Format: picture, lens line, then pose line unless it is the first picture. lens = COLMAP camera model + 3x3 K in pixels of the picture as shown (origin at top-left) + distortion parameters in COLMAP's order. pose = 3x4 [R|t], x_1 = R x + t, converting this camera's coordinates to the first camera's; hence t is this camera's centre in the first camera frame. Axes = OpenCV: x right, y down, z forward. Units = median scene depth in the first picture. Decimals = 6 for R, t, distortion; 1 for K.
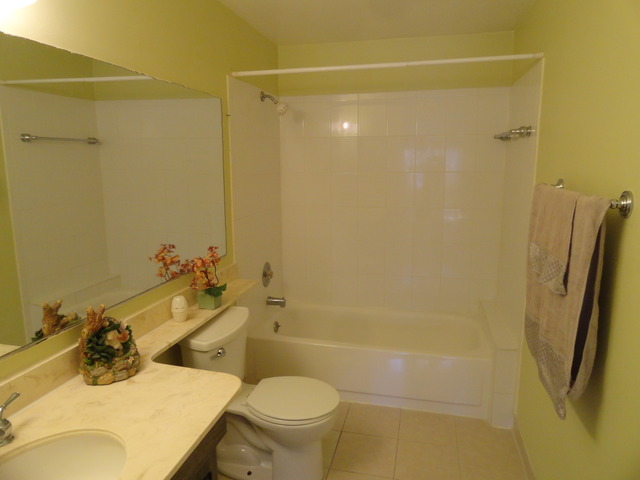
lens RADIAL K [[447.5, 0, 320.6], [0, 447.5, 240.5], [0, 0, 1]] dist [0.000507, 0.003909]
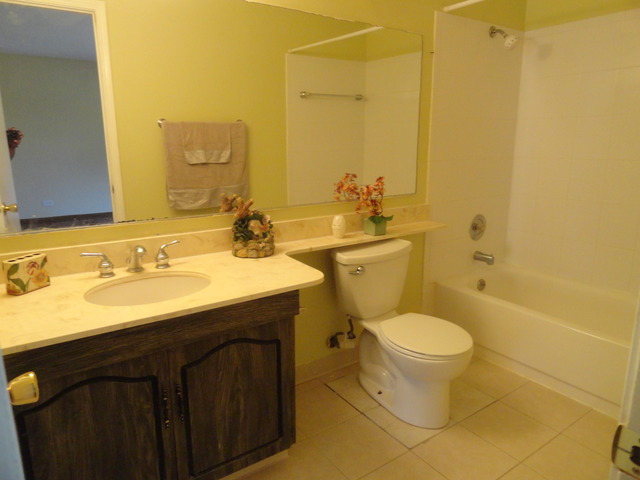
lens RADIAL K [[447.5, 0, 319.9], [0, 447.5, 239.1], [0, 0, 1]] dist [0.000507, 0.003909]
pose [[0.743694, 0.146281, -0.652319, 0.366789], [-0.118334, 0.989163, 0.086908, 0.084269], [0.657963, 0.012558, 0.752945, 0.105633]]
